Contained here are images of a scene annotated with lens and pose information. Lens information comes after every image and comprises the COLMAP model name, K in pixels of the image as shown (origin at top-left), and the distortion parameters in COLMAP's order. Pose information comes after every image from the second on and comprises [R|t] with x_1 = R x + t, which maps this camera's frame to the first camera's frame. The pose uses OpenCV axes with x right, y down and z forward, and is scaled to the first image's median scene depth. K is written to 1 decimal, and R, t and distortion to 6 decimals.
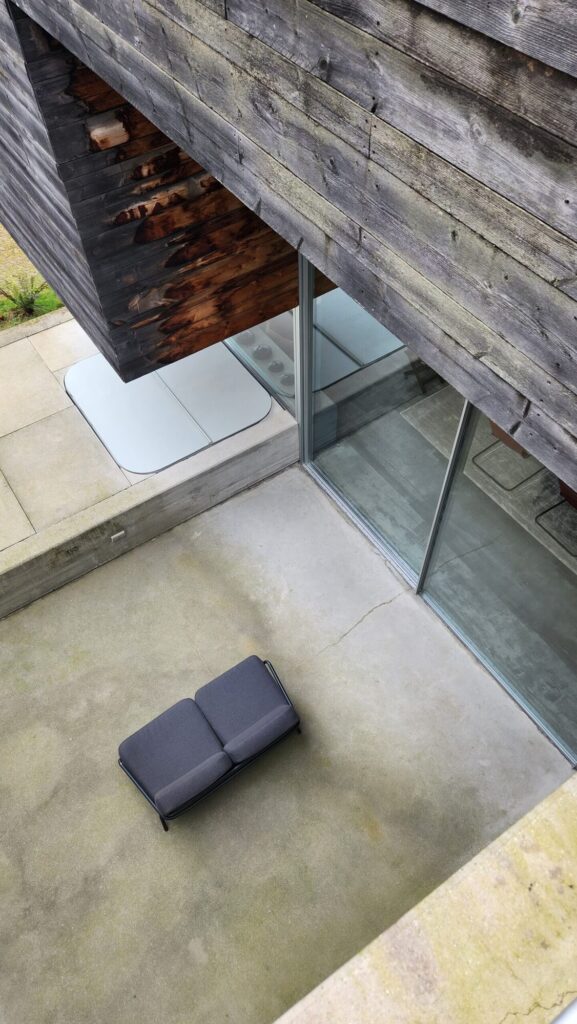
lens RADIAL K [[681.6, 0, 292.7], [0, 681.6, 518.1], [0, 0, 1]] dist [0.054861, -0.036976]
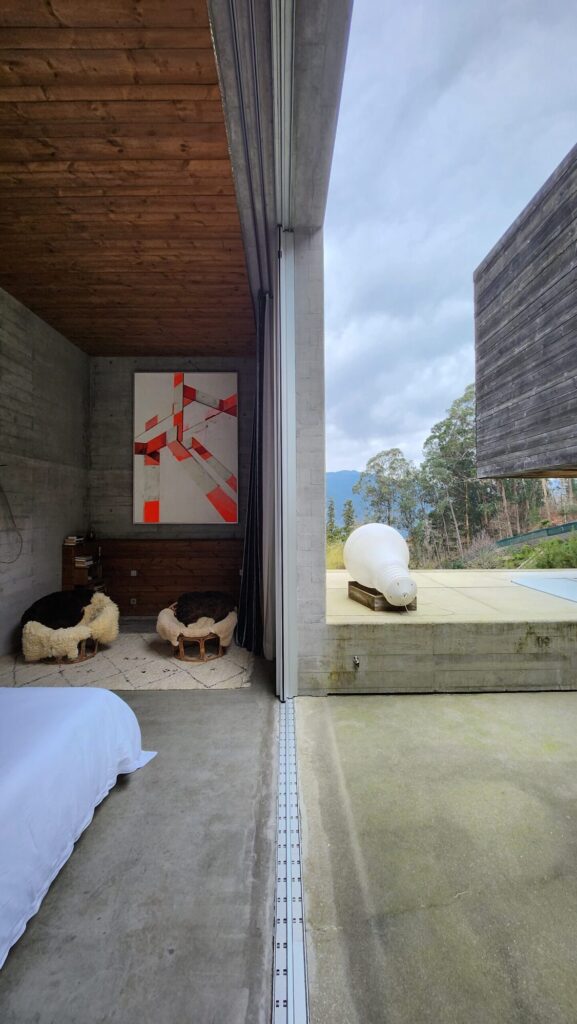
lens RADIAL K [[409.1, 0, 290.4], [0, 409.1, 513.5], [0, 0, 1]] dist [-0.018617, -0.000643]
pose [[0.837253, 0.012235, -0.546679, -0.437885], [-0.454433, 0.571622, -0.683183, 0.675111], [0.304135, 0.820426, 0.484152, 0.692552]]
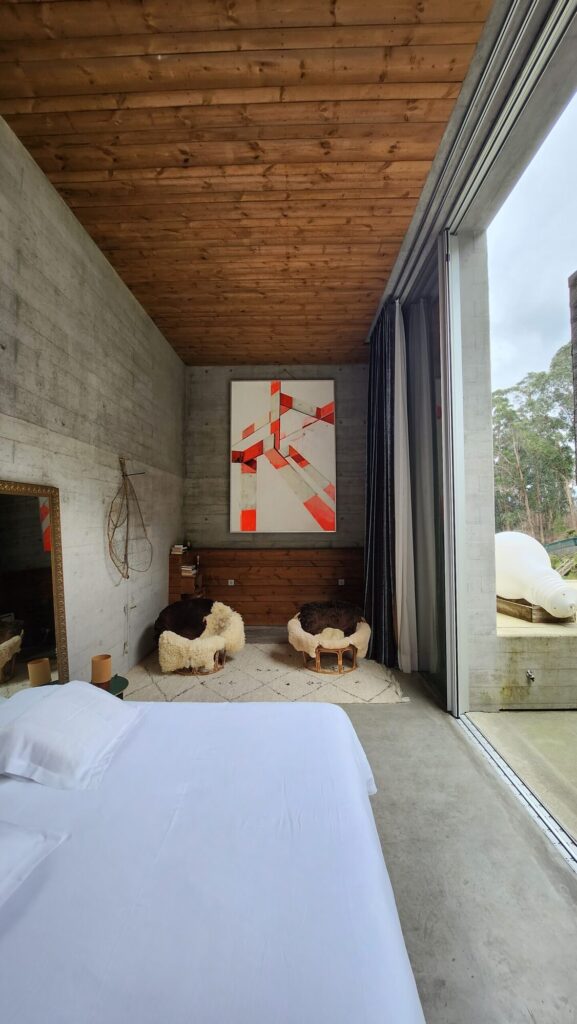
lens RADIAL K [[409.1, 0, 293.6], [0, 409.1, 514.4], [0, 0, 1]] dist [-0.018617, -0.000643]
pose [[0.816711, 0.000219, -0.577046, -0.676008], [-0.479101, 0.557626, -0.677875, 0.790886], [0.321628, 0.830092, 0.455525, 0.619027]]
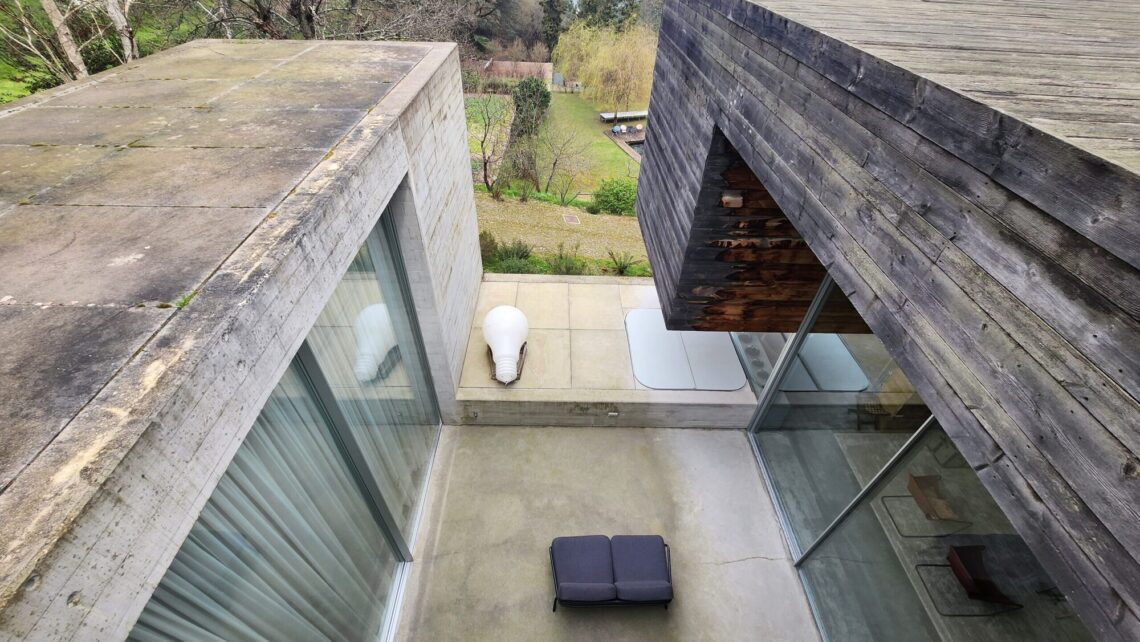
lens RADIAL K [[456.4, 0, 561.3], [0, 456.4, 320.9], [0, 0, 1]] dist [-0.012467, -0.002797]
pose [[0.830383, 0.401350, -0.386500, -0.056028], [-0.481286, 0.866172, -0.134577, 0.054923], [0.280763, 0.297767, 0.912418, -0.055683]]
